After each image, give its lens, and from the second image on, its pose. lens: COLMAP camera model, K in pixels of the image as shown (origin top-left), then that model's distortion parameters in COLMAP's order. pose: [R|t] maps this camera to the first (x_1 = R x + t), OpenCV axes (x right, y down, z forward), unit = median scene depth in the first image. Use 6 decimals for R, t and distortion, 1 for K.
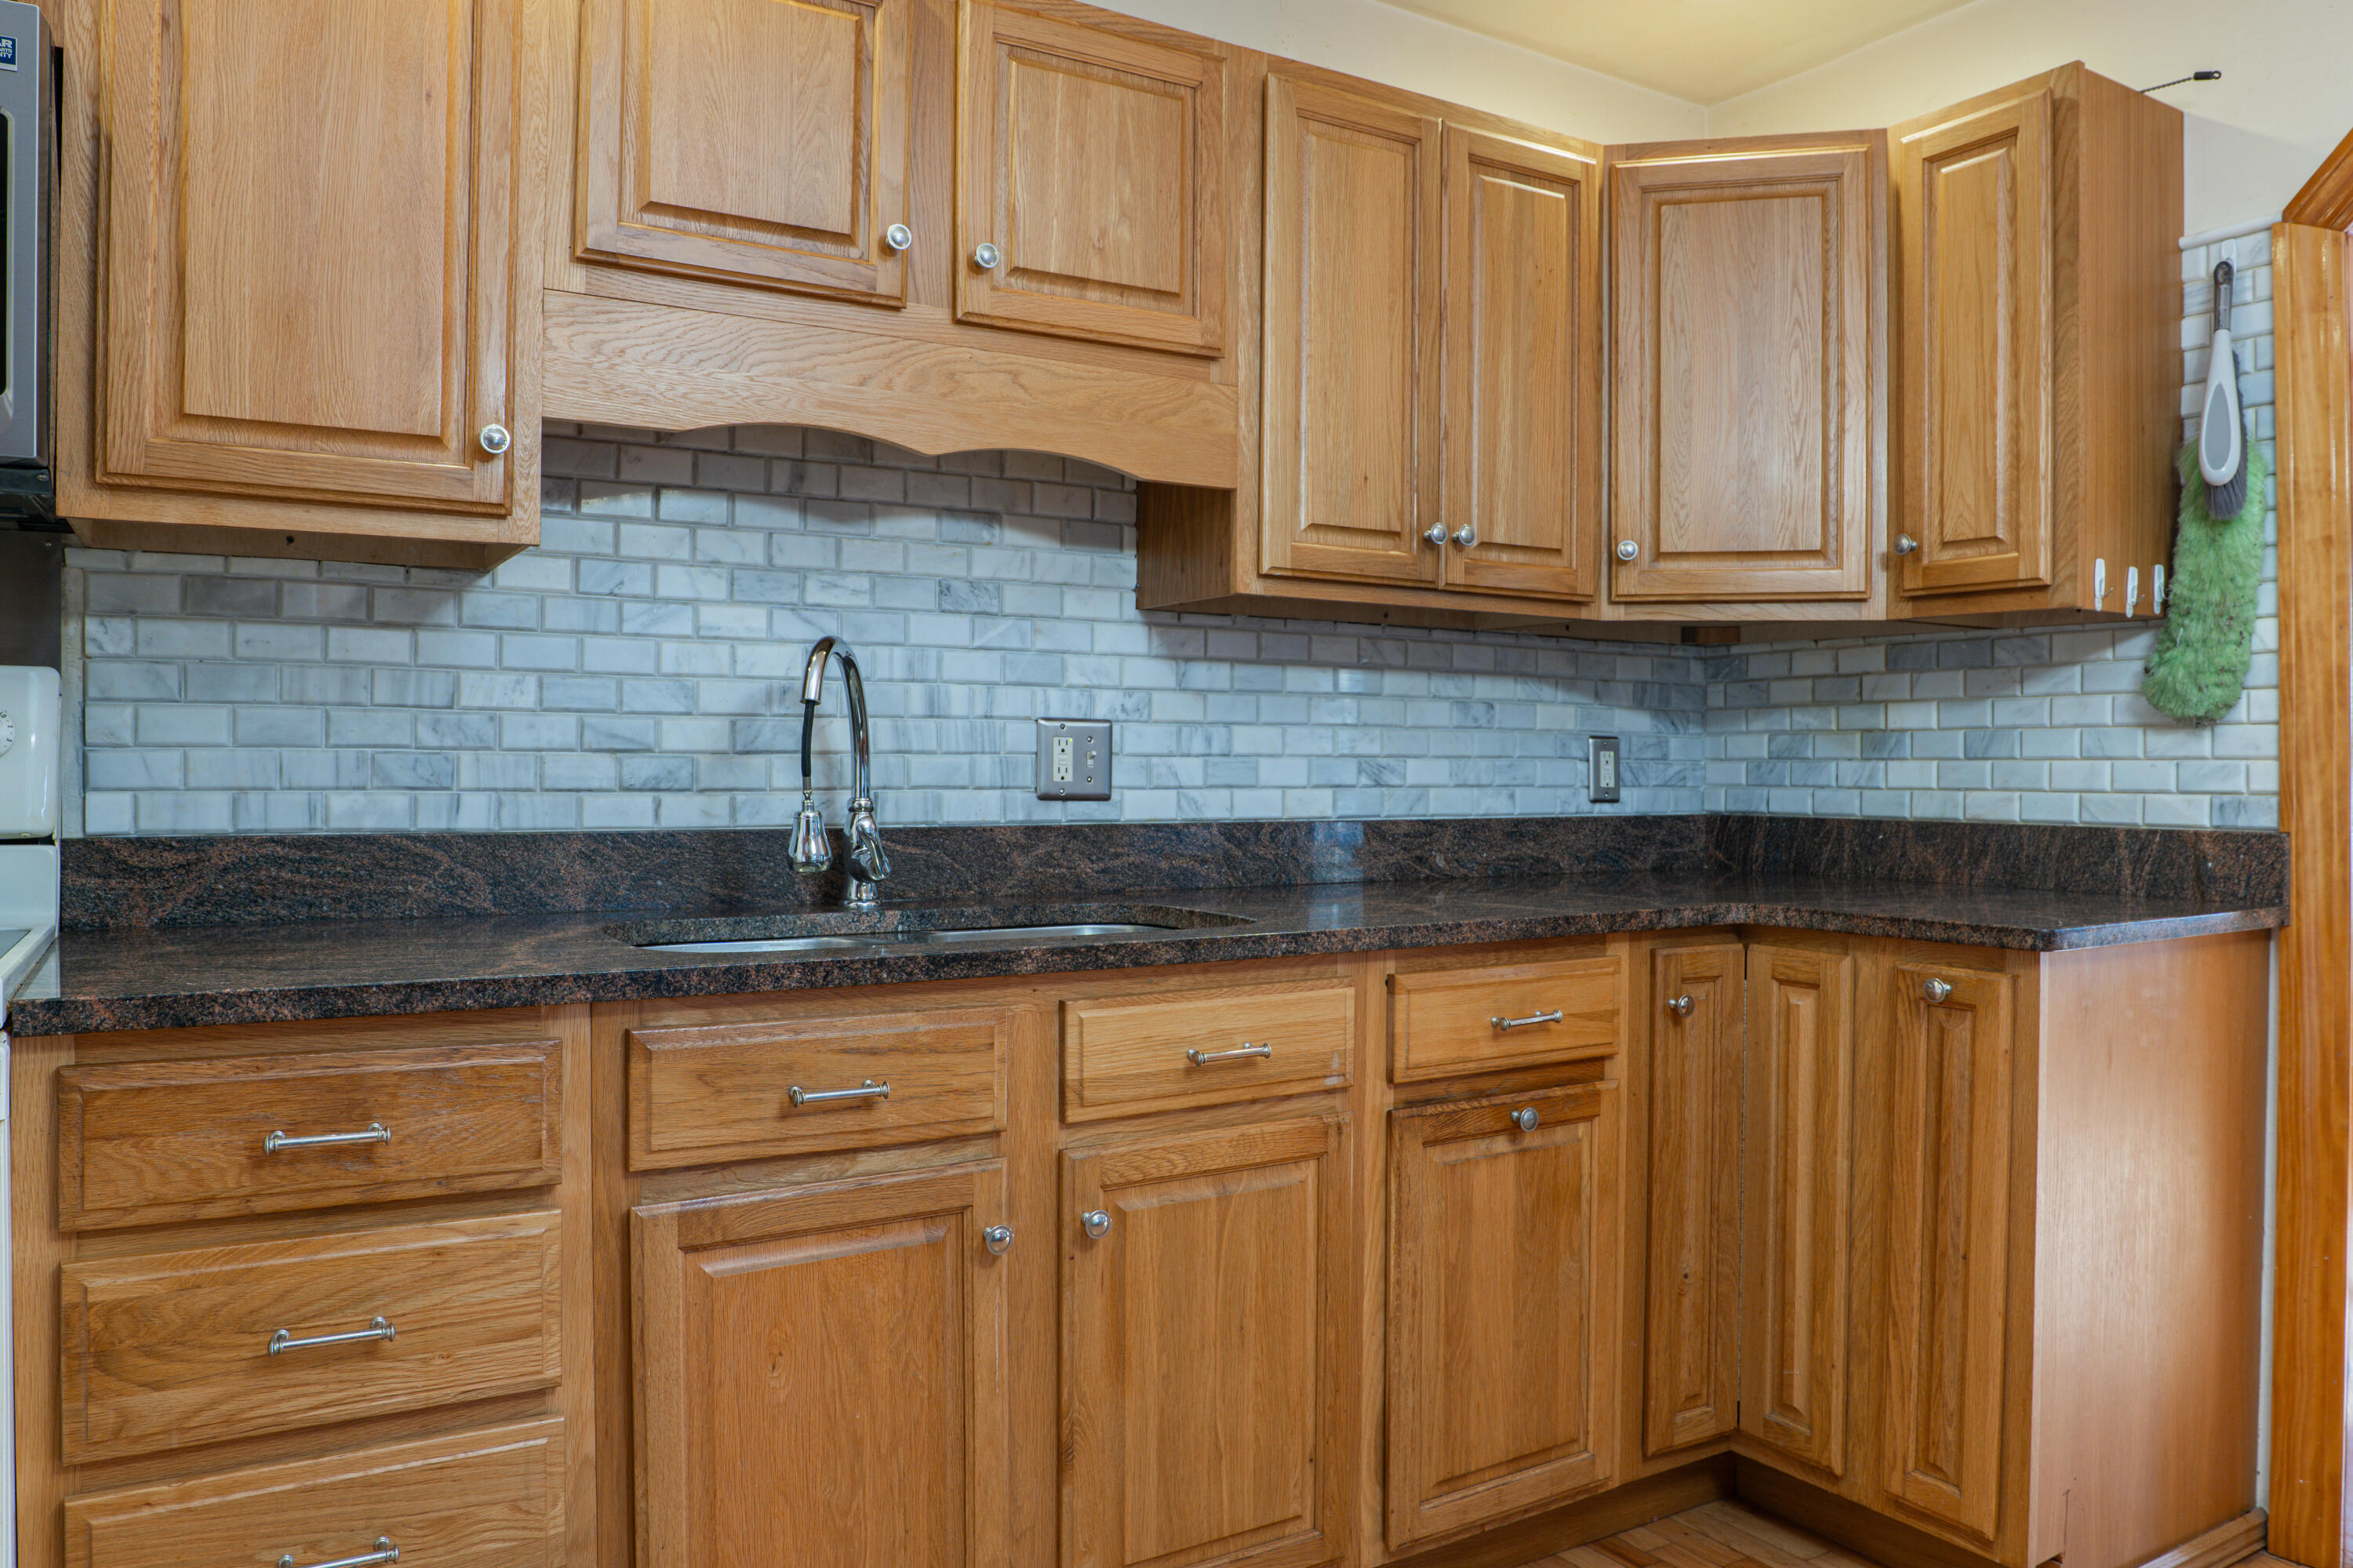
lens RADIAL K [[1634.7, 0, 1171.7], [0, 1634.7, 773.9], [0, 0, 1]] dist [-0.069022, 0.046416]
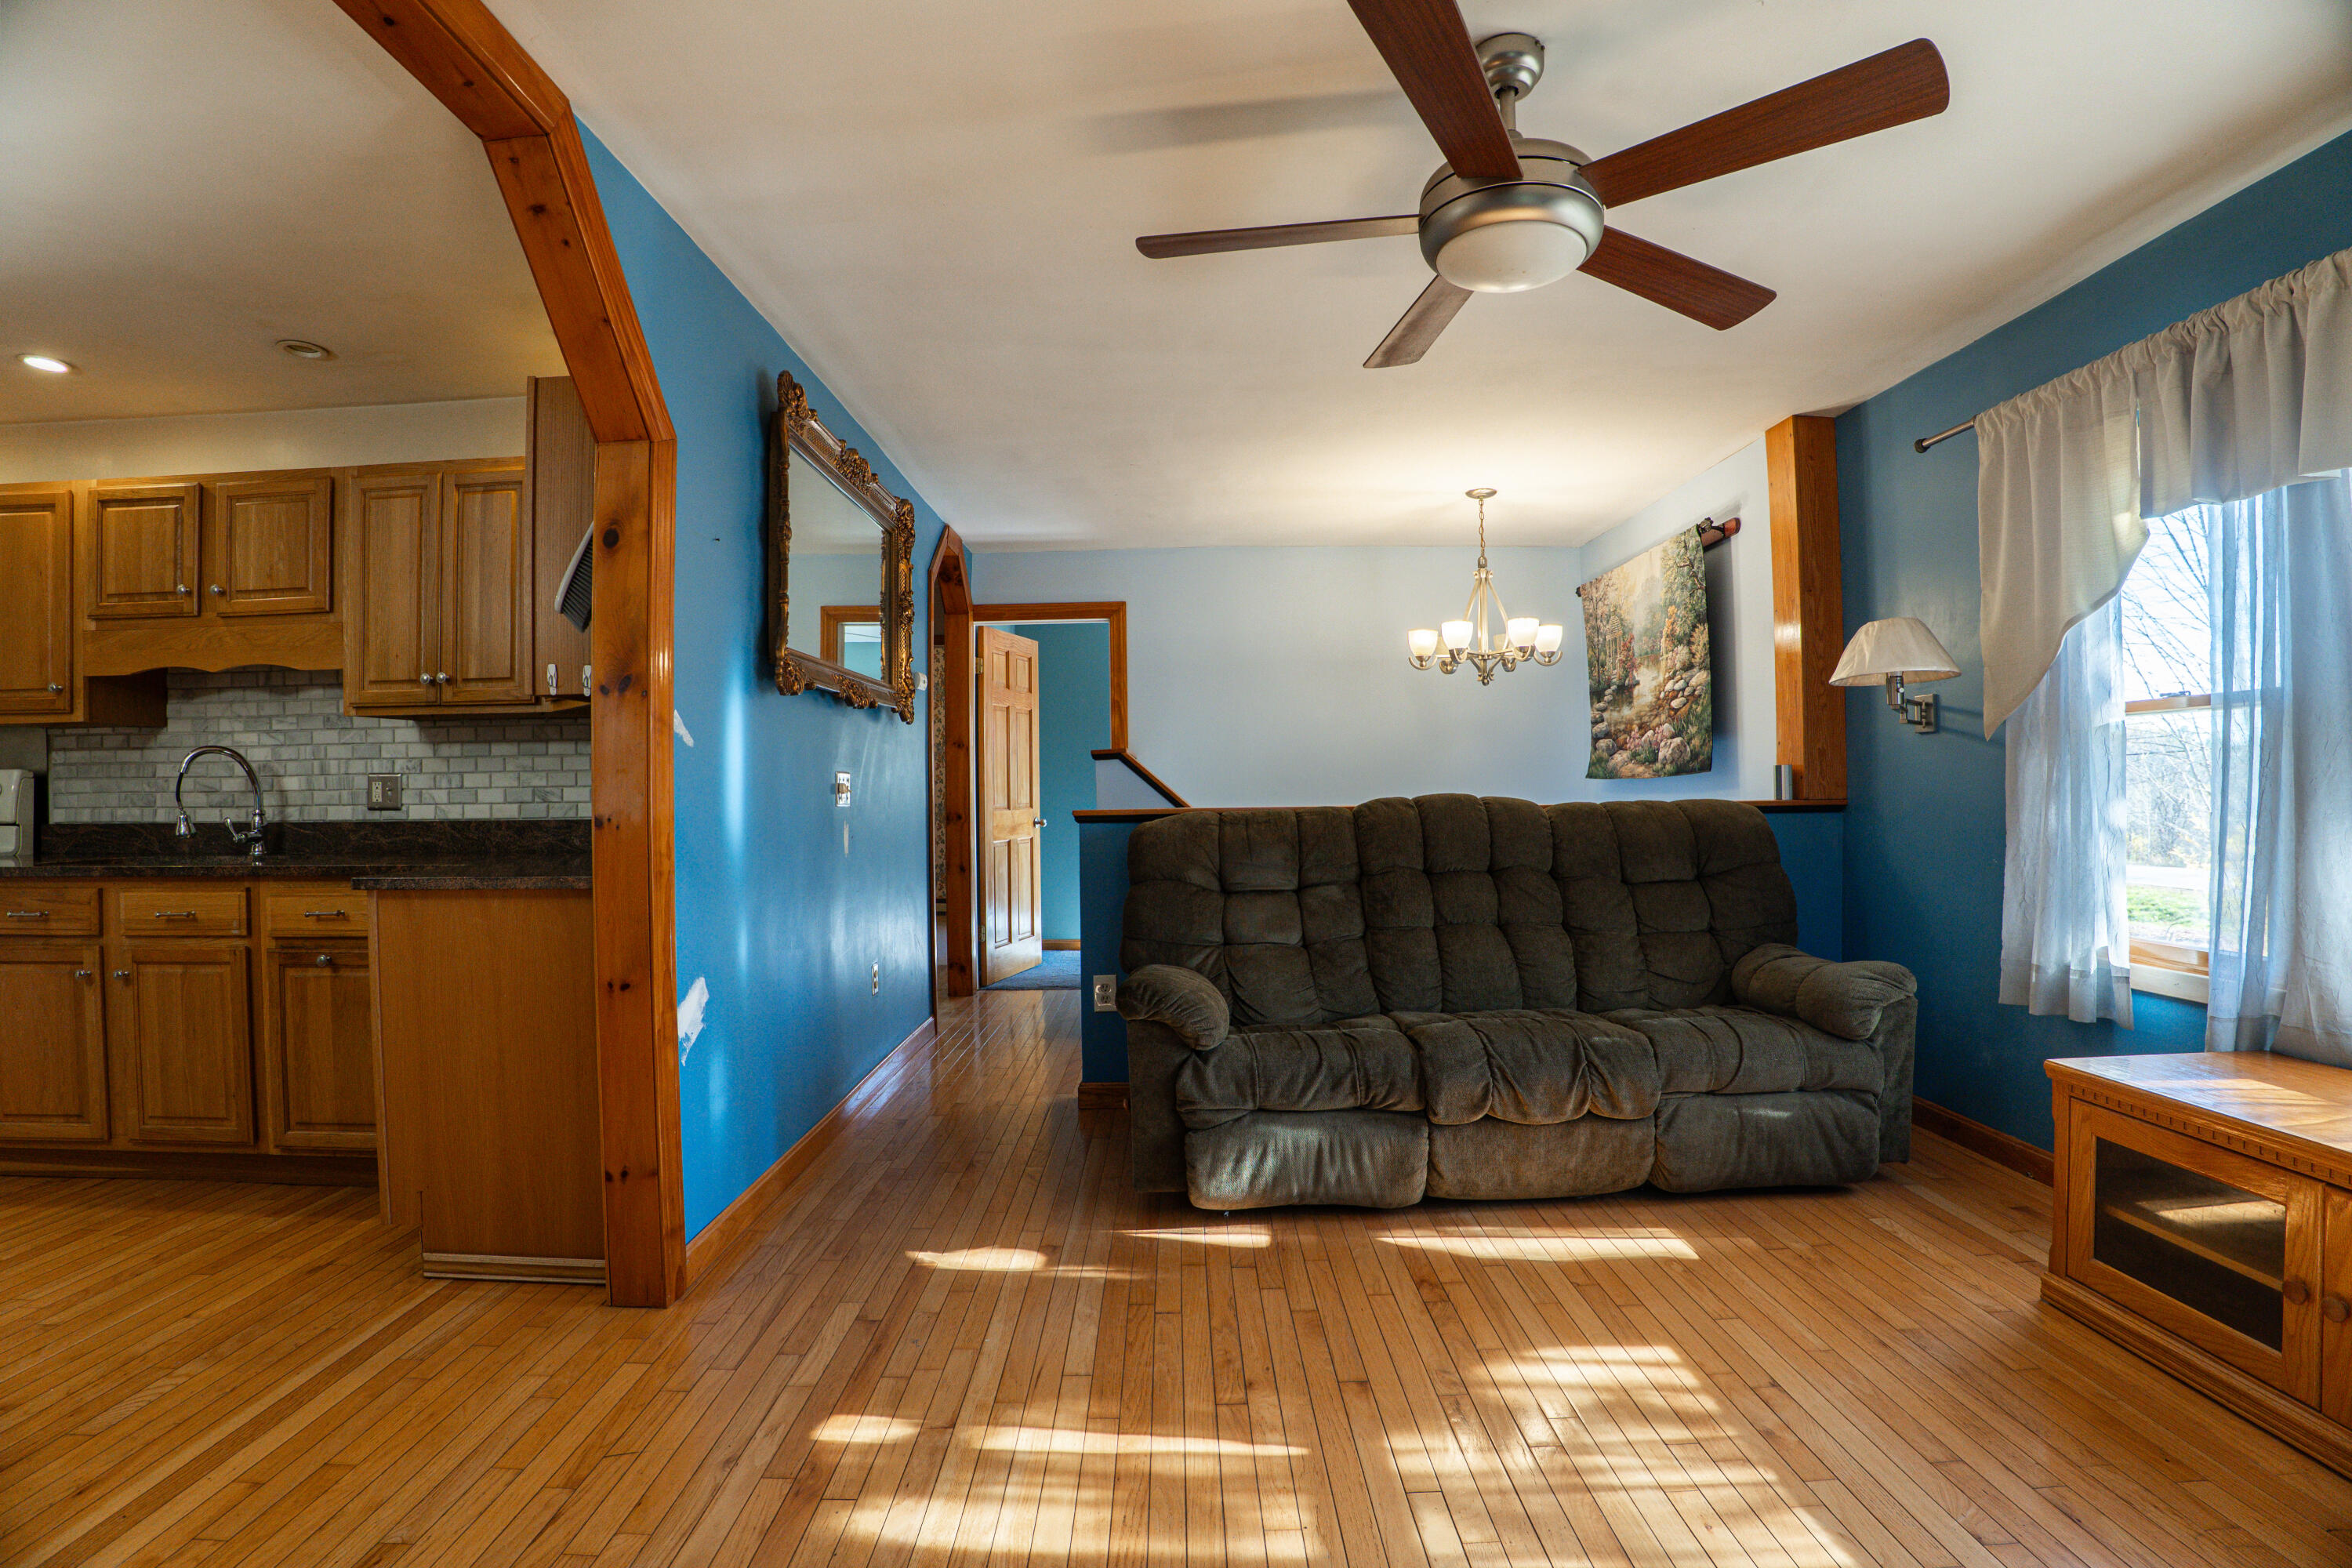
lens RADIAL K [[1082.3, 0, 1172.9], [0, 1082.3, 781.8], [0, 0, 1]] dist [-0.094890, 0.022804]
pose [[0.851675, -0.018179, -0.523755, 1.639556], [0.014240, 0.999832, -0.011547, 0.009306], [0.523877, 0.002376, 0.851791, 0.390960]]
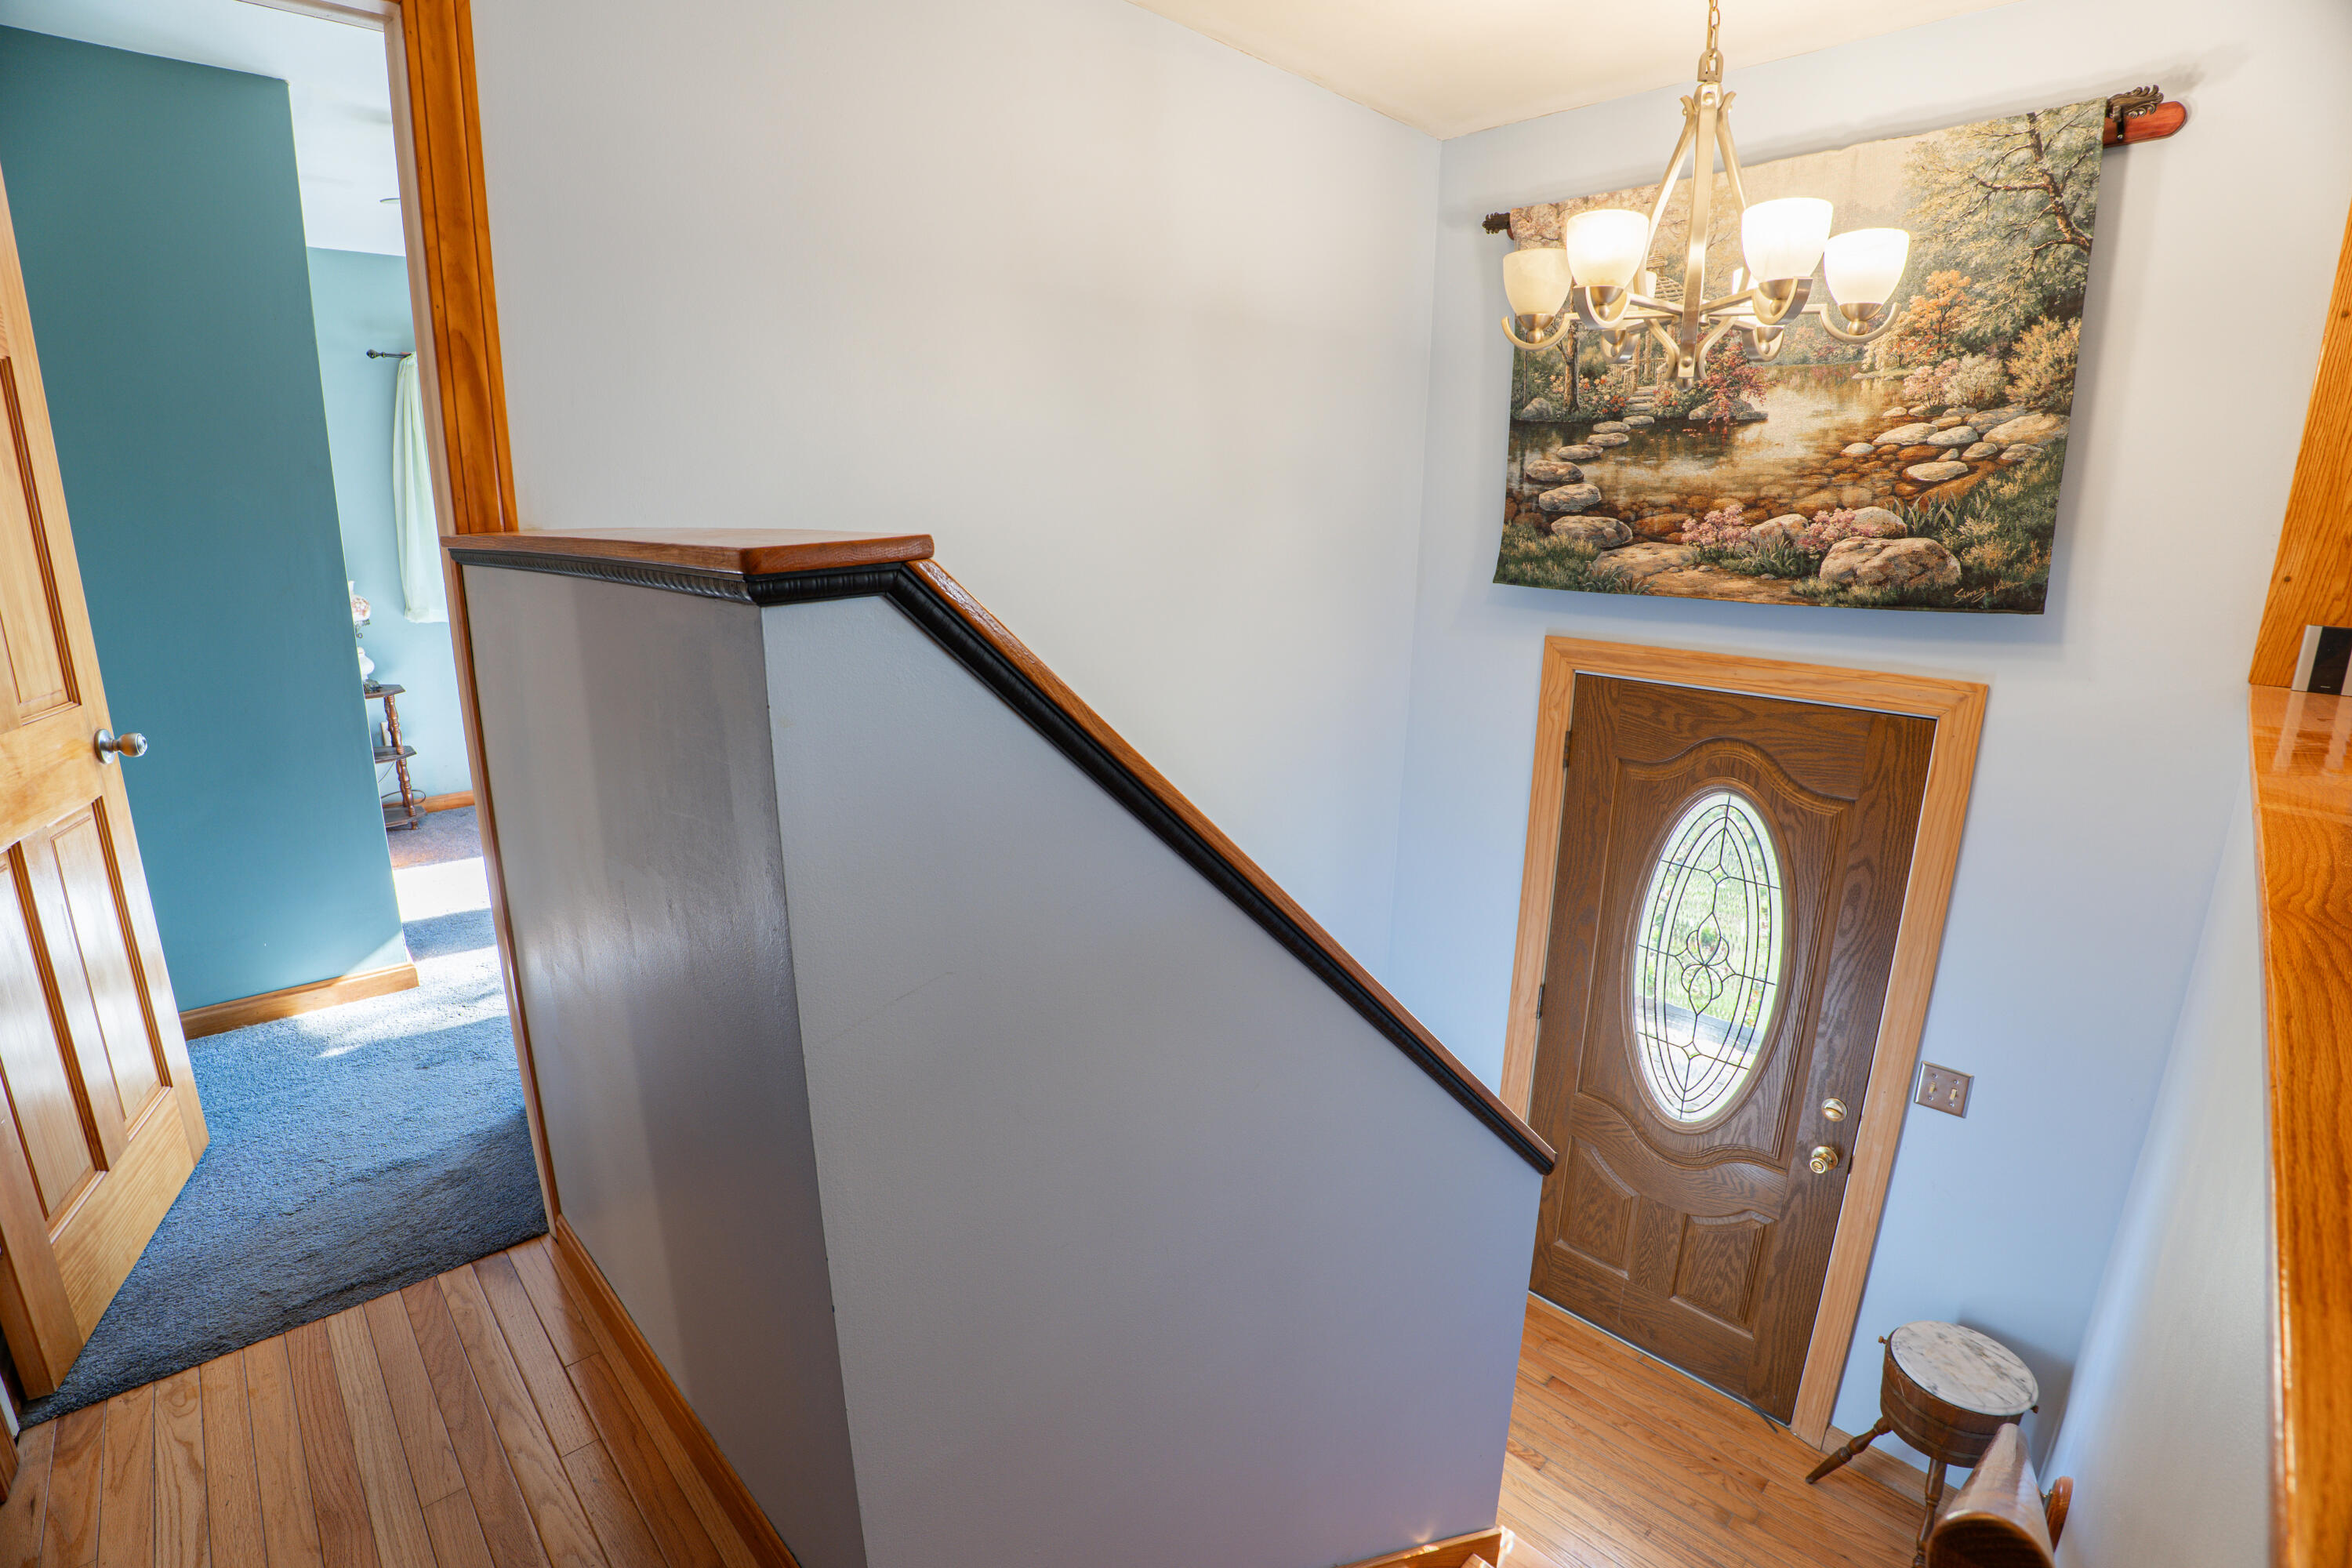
lens RADIAL K [[1082.3, 0, 1172.9], [0, 1082.3, 781.8], [0, 0, 1]] dist [-0.094890, 0.022804]
pose [[0.976630, -0.051360, 0.208702, 0.521257], [-0.000034, 0.970992, 0.239113, -0.088517], [-0.214929, -0.233532, 0.948298, 1.662958]]
